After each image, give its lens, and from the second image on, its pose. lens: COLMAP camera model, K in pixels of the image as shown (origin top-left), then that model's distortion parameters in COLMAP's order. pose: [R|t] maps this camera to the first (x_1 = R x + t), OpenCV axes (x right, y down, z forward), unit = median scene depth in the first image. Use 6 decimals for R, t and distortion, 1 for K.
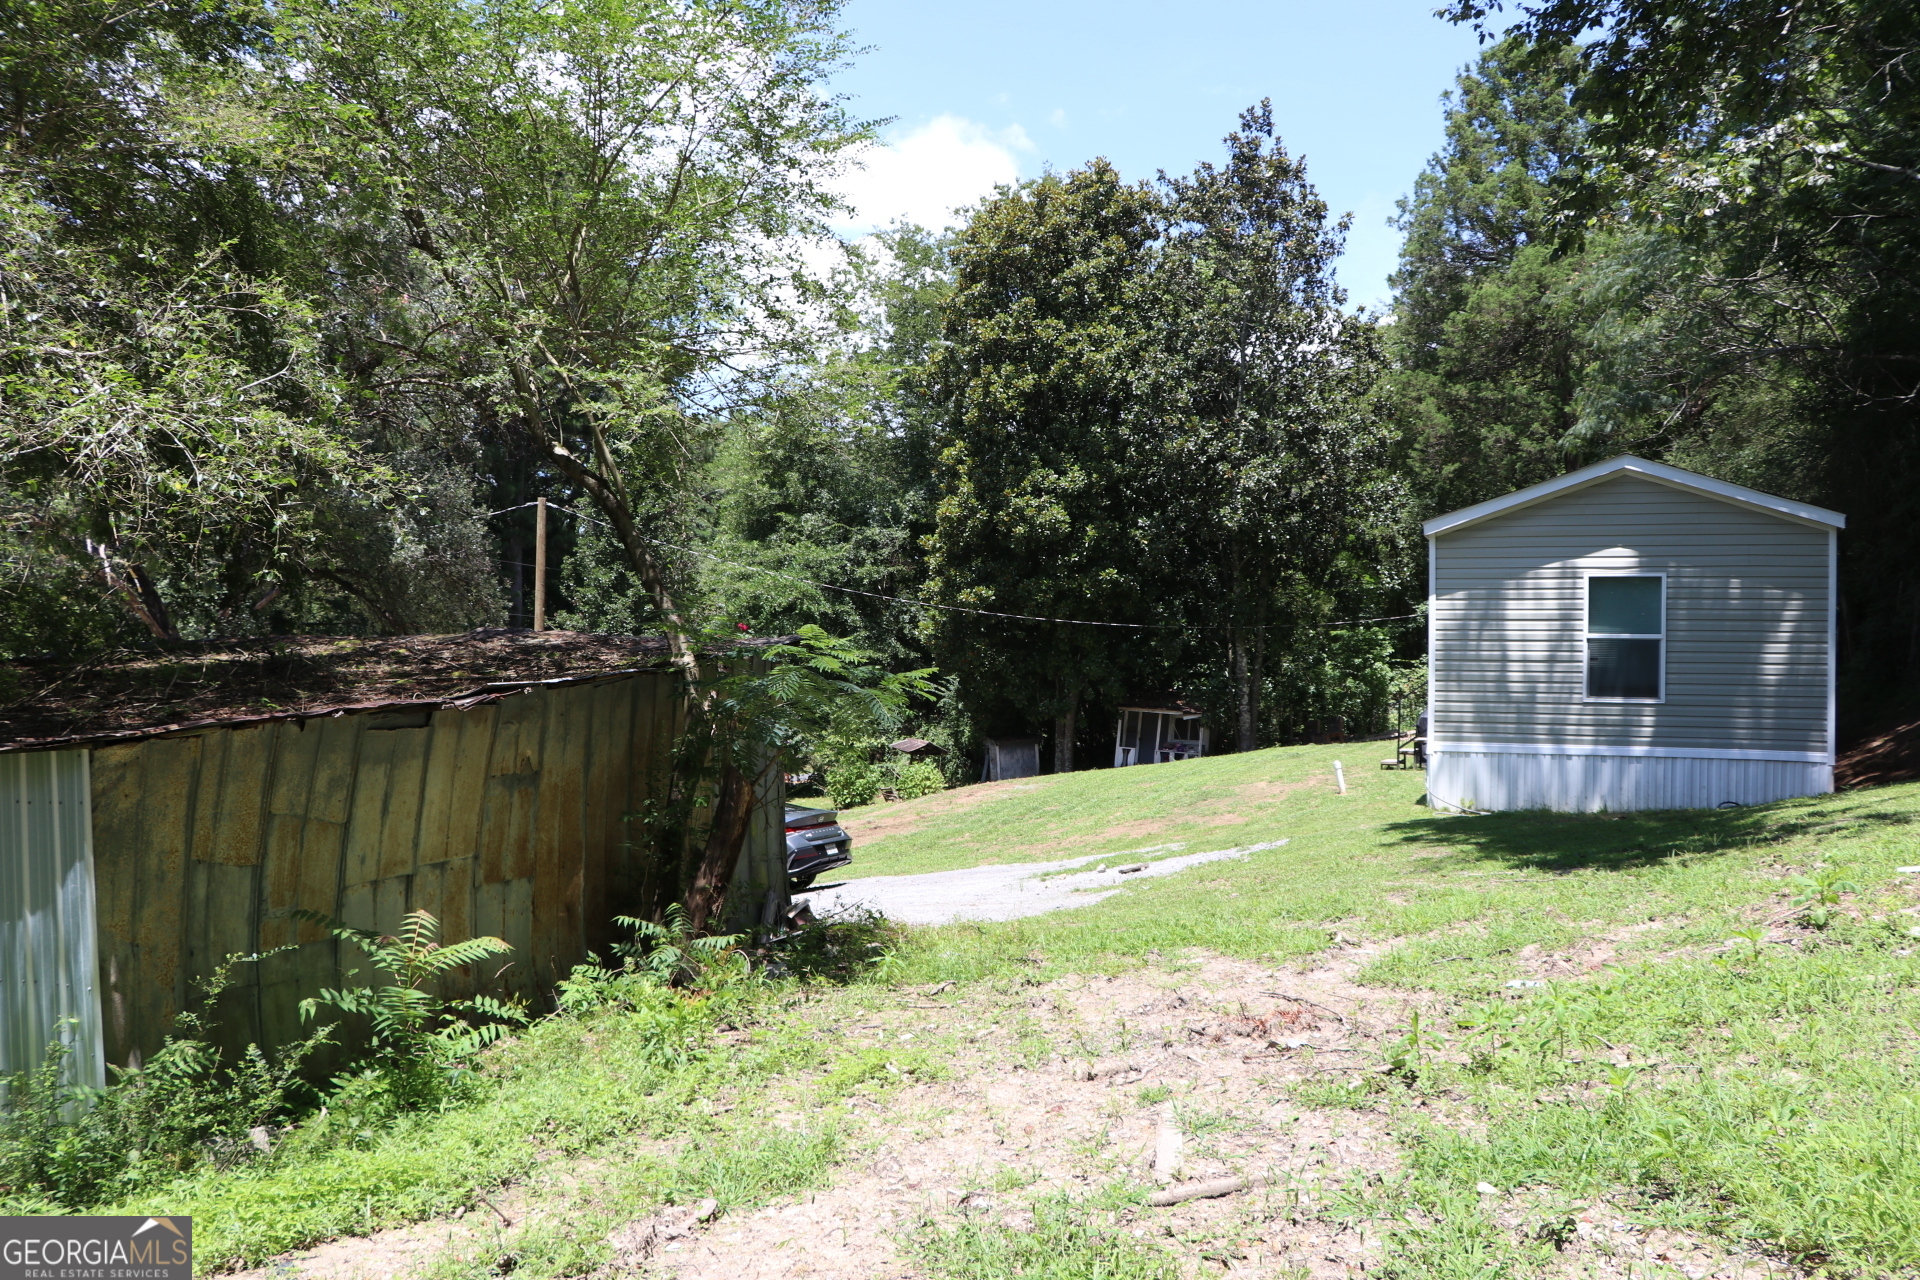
lens RADIAL K [[1573.6, 0, 953.6], [0, 1573.6, 648.0], [0, 0, 1]] dist [-0.178565, 0.147389]
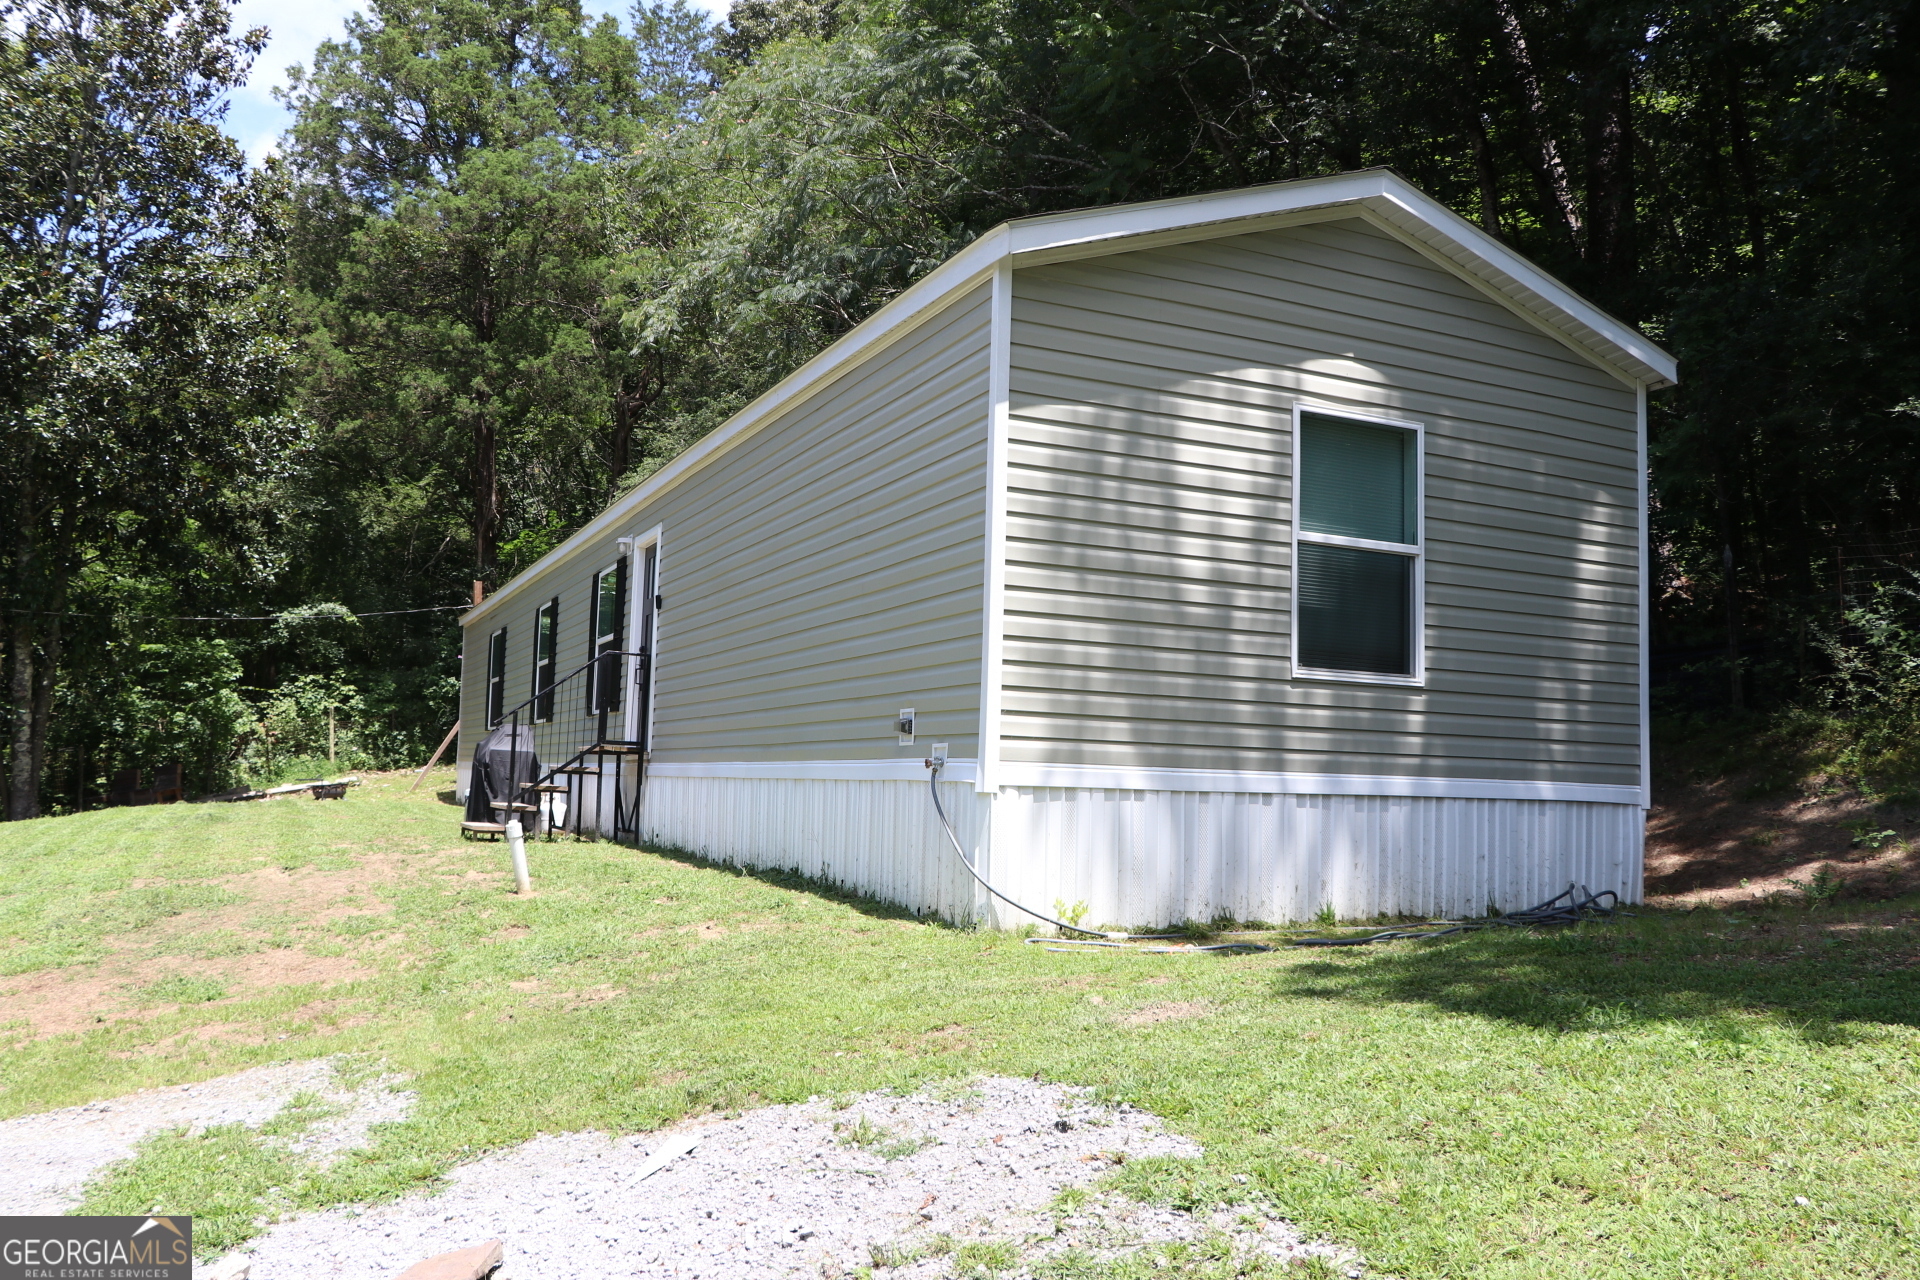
lens RADIAL K [[1573.6, 0, 942.3], [0, 1573.6, 646.9], [0, 0, 1]] dist [-0.178565, 0.147389]
pose [[0.687412, 0.071996, 0.722690, 0.002225], [-0.035281, 0.997210, -0.065785, 0.026198], [-0.725410, 0.019725, 0.688034, 0.332606]]
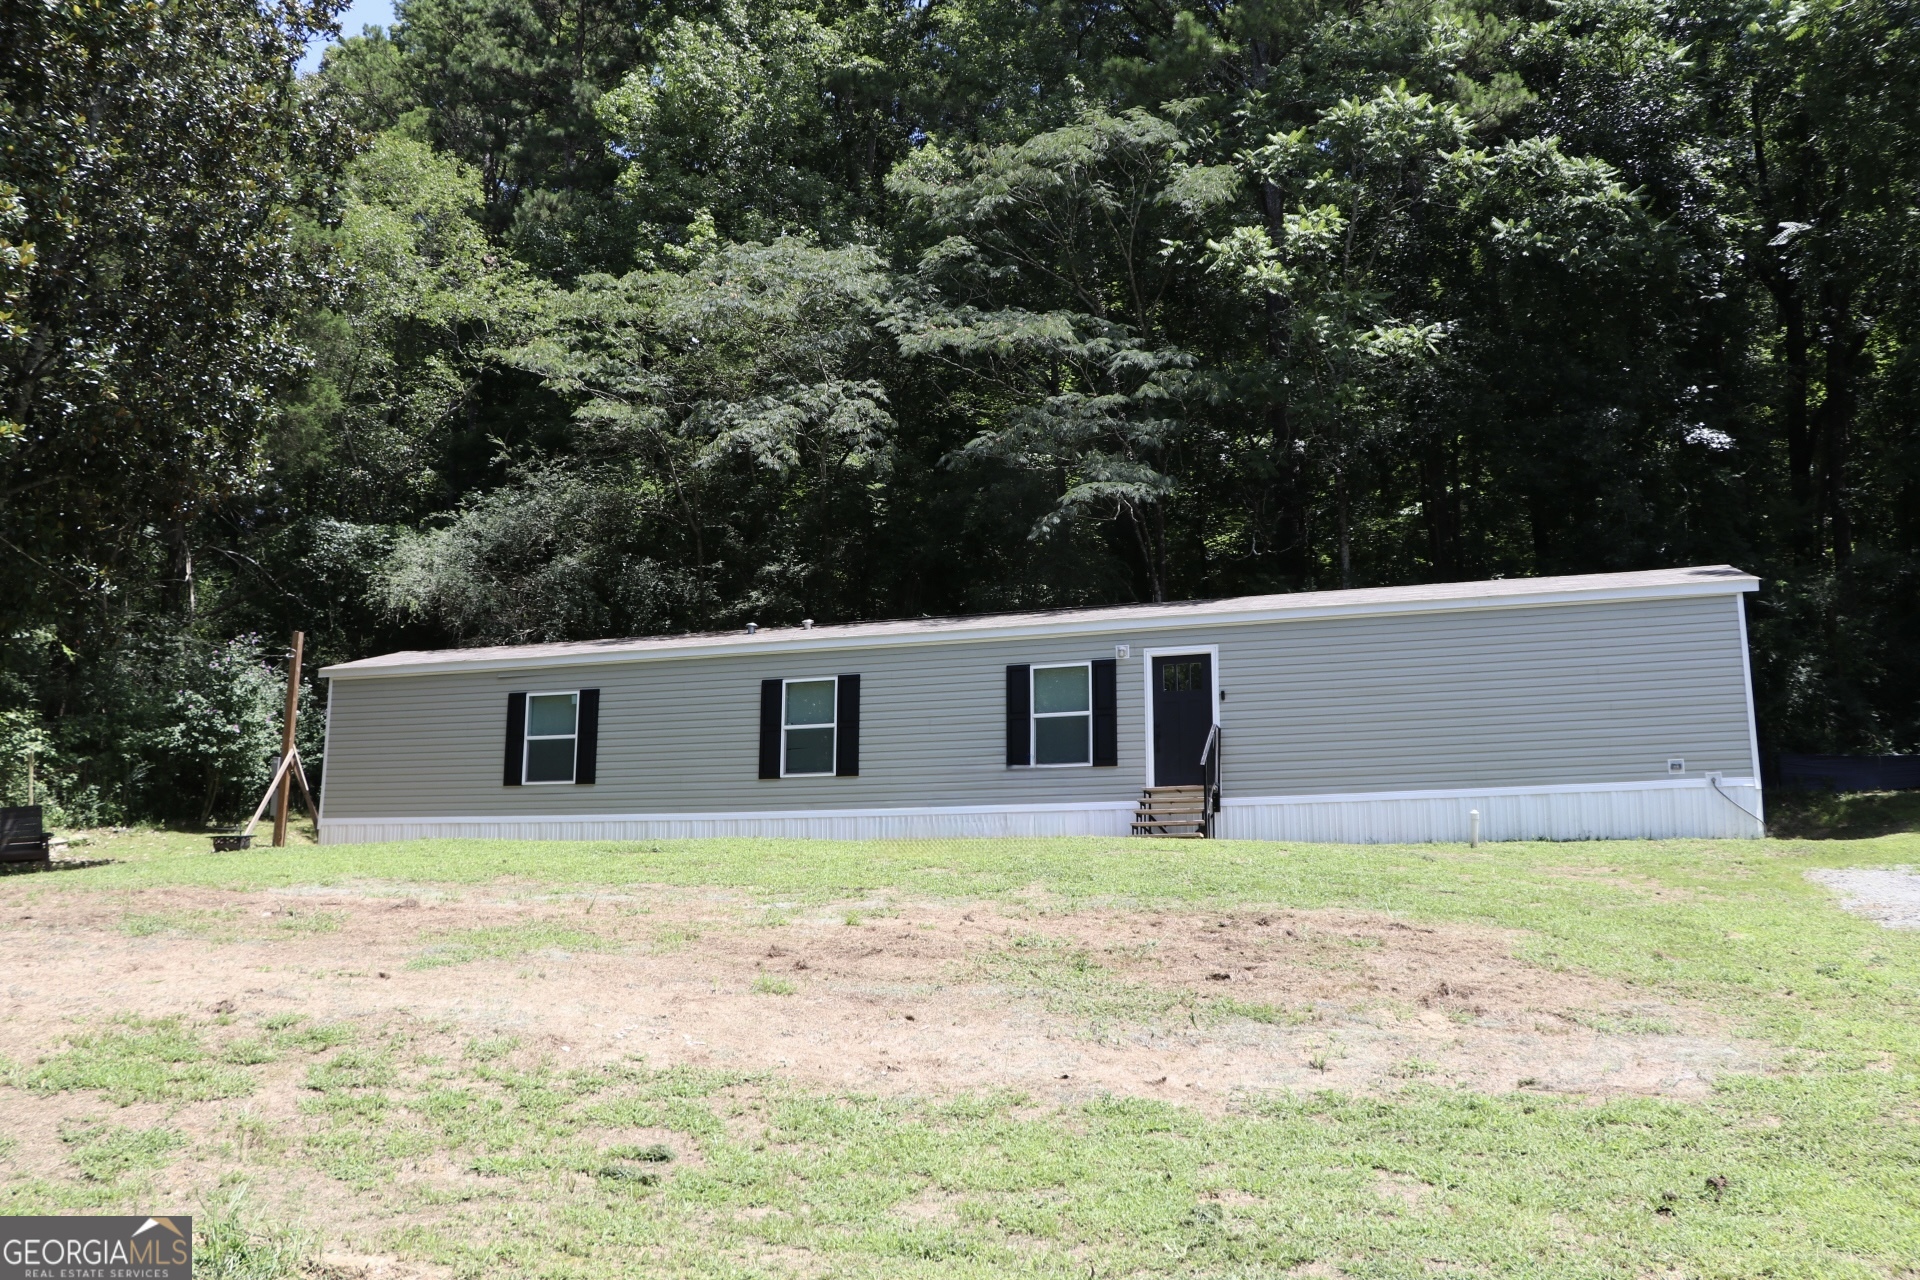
lens RADIAL K [[1573.6, 0, 951.6], [0, 1573.6, 647.8], [0, 0, 1]] dist [-0.178565, 0.147389]
pose [[-0.100209, 0.177728, 0.978964, -0.310202], [-0.021026, 0.983319, -0.180671, 0.078579], [-0.994744, -0.038689, -0.094801, 0.756330]]
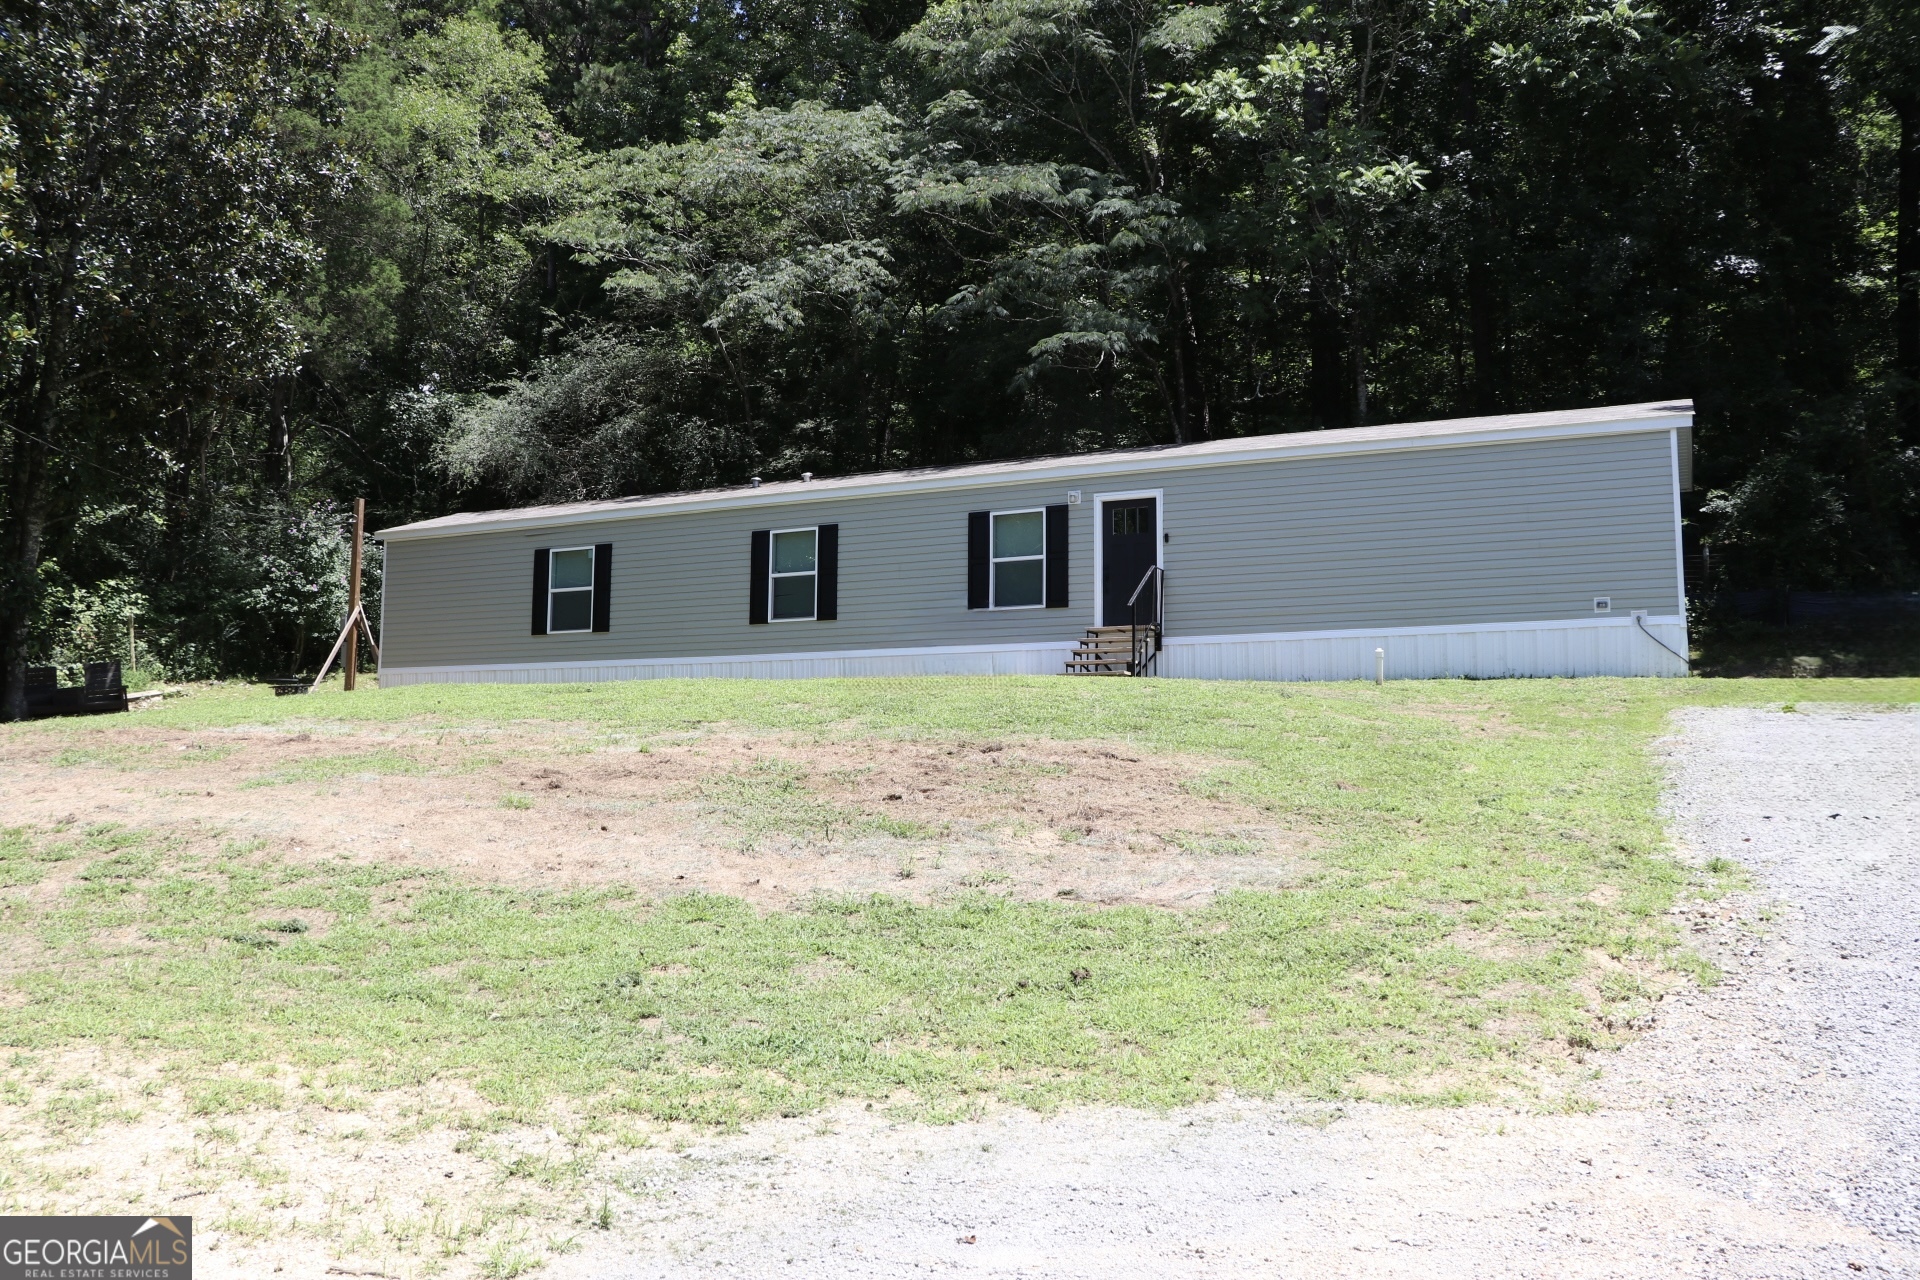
lens RADIAL K [[1573.6, 0, 953.3], [0, 1573.6, 653.2], [0, 0, 1]] dist [-0.178565, 0.147389]
pose [[0.033883, 0.076537, 0.996491, -0.341775], [-0.021198, 0.996894, -0.075848, 0.079789], [-0.999201, -0.018554, 0.035400, 0.667354]]
